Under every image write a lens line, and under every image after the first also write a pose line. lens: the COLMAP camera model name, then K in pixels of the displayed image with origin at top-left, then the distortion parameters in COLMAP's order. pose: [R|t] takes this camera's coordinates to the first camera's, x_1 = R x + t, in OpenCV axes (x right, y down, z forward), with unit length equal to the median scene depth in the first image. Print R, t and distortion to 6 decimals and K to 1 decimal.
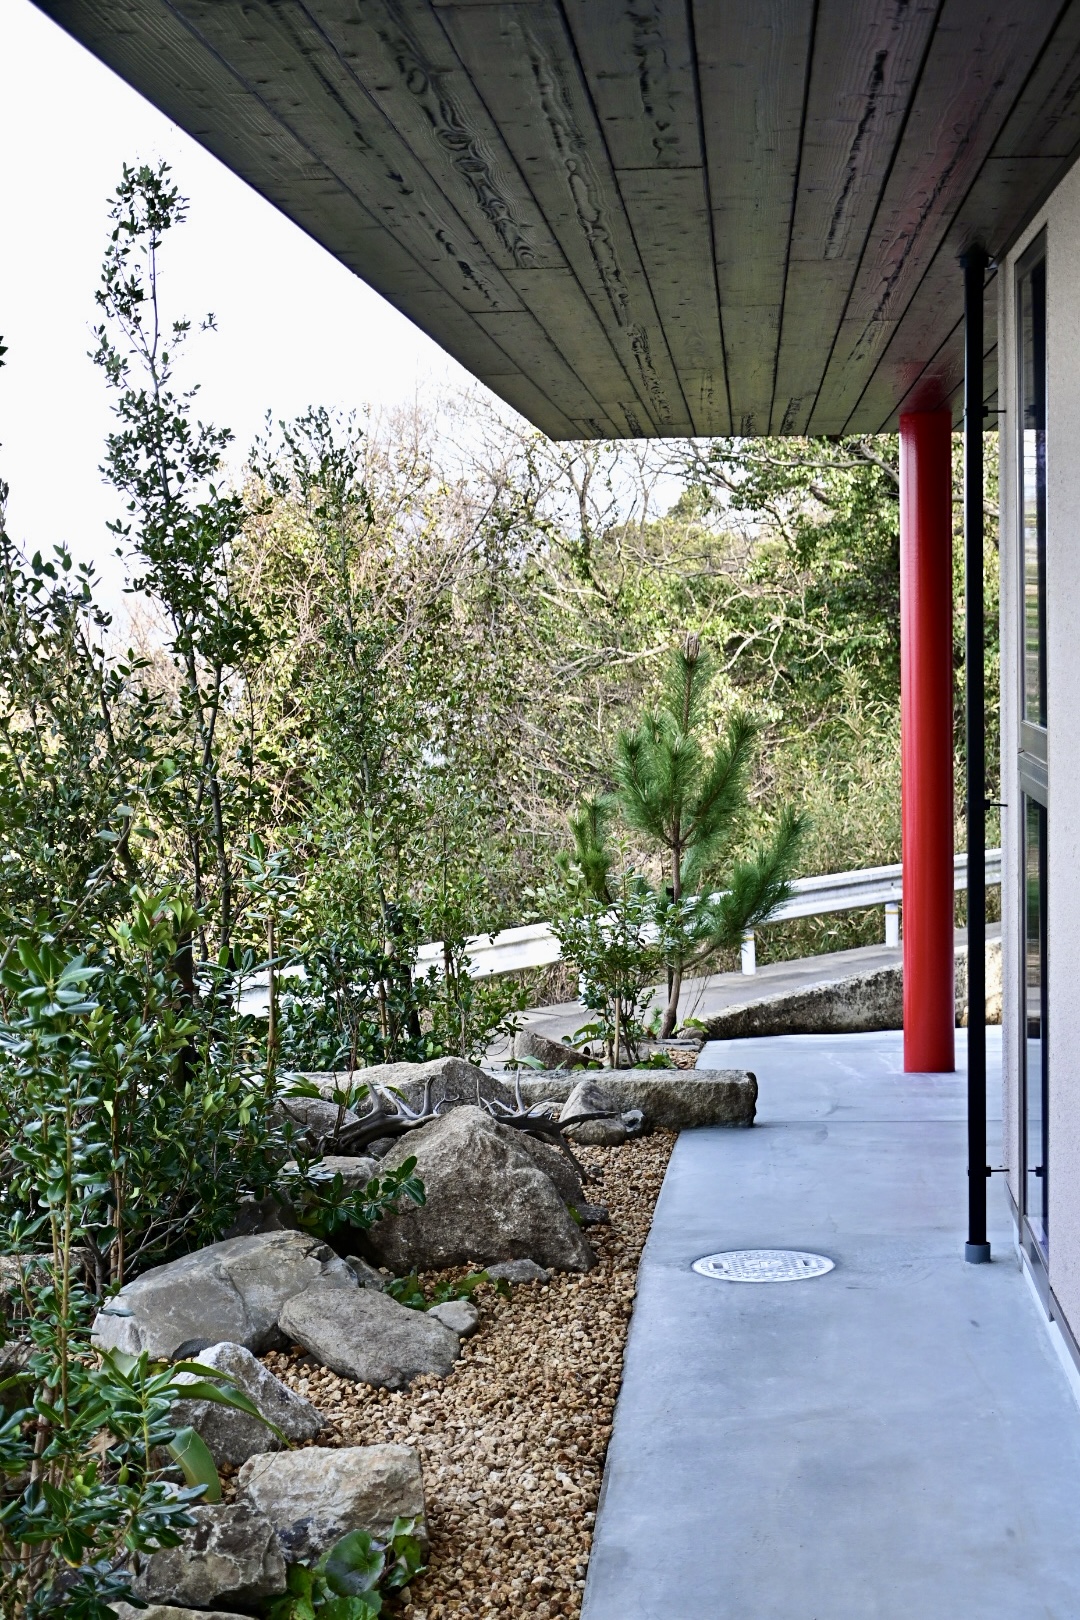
lens RADIAL K [[2626.9, 0, 539.8], [0, 2626.9, 811.1], [0, 0, 1]] dist [-0.056842, 0.000000]
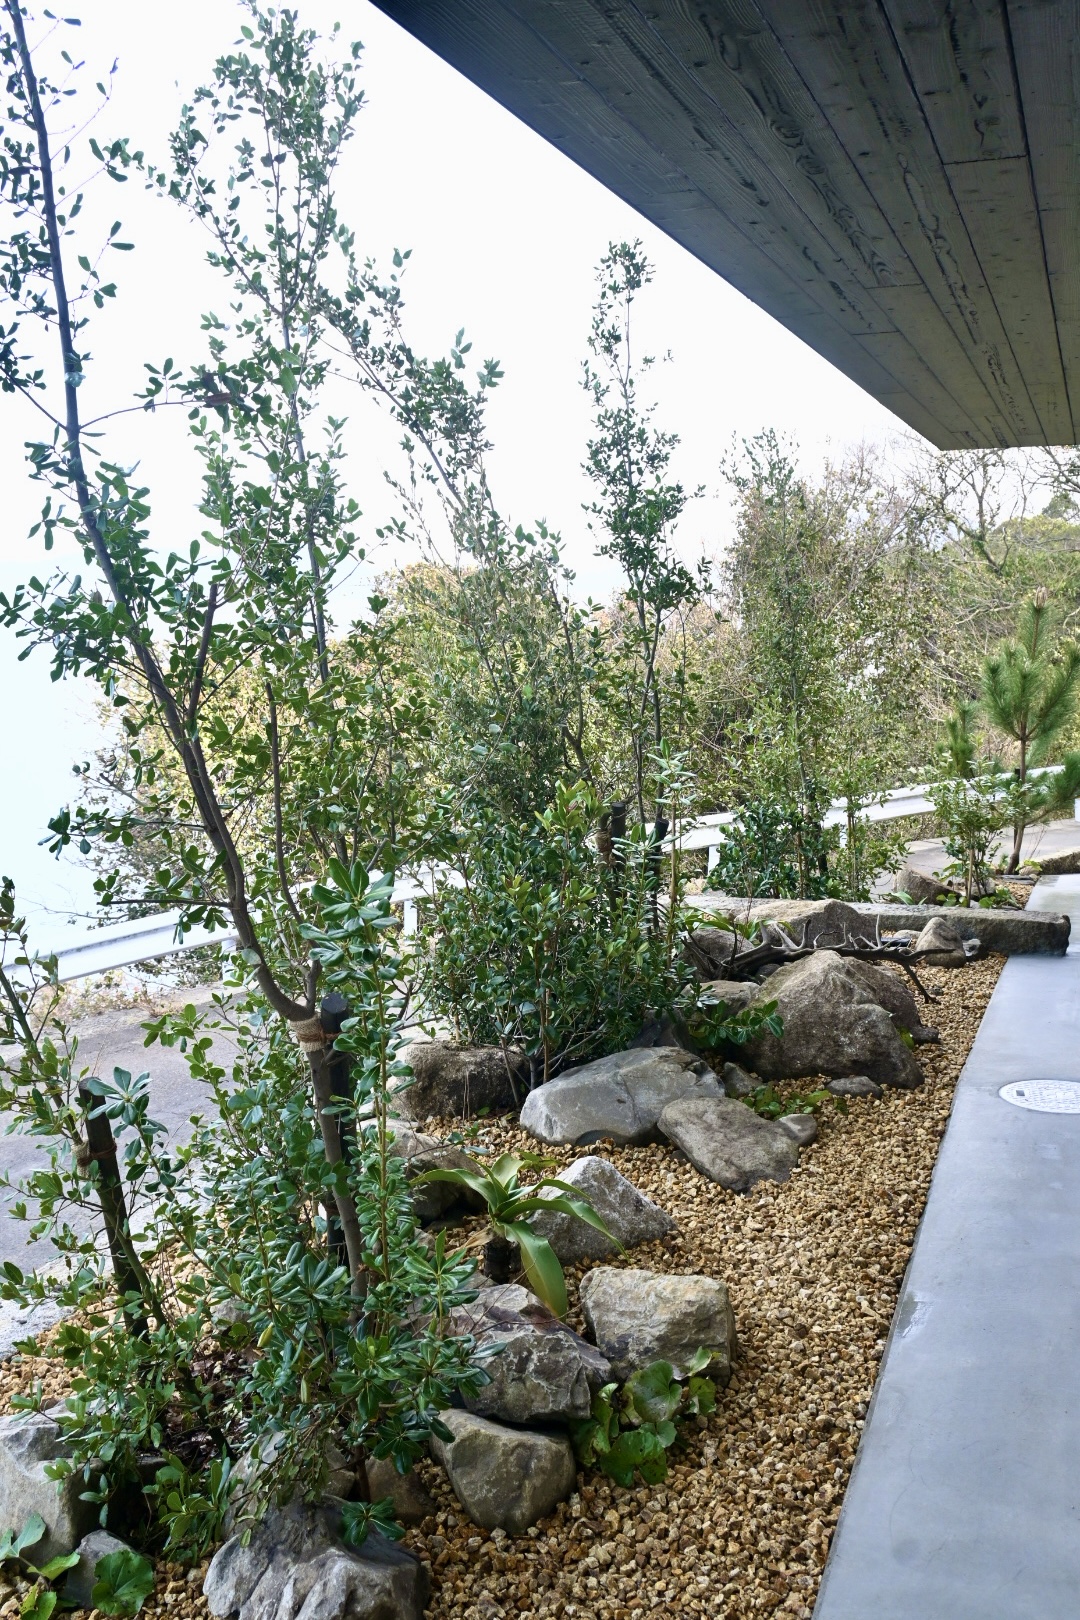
lens RADIAL K [[1595.0, 0, 539.7], [0, 1595.0, 800.2], [0, 0, 1]] dist [-0.000108, 0.000000]
pose [[0.968147, 0.033377, -0.248148, 0.027265], [-0.017617, 0.997700, 0.065460, -0.010886], [0.249762, -0.059003, 0.966508, 0.194386]]
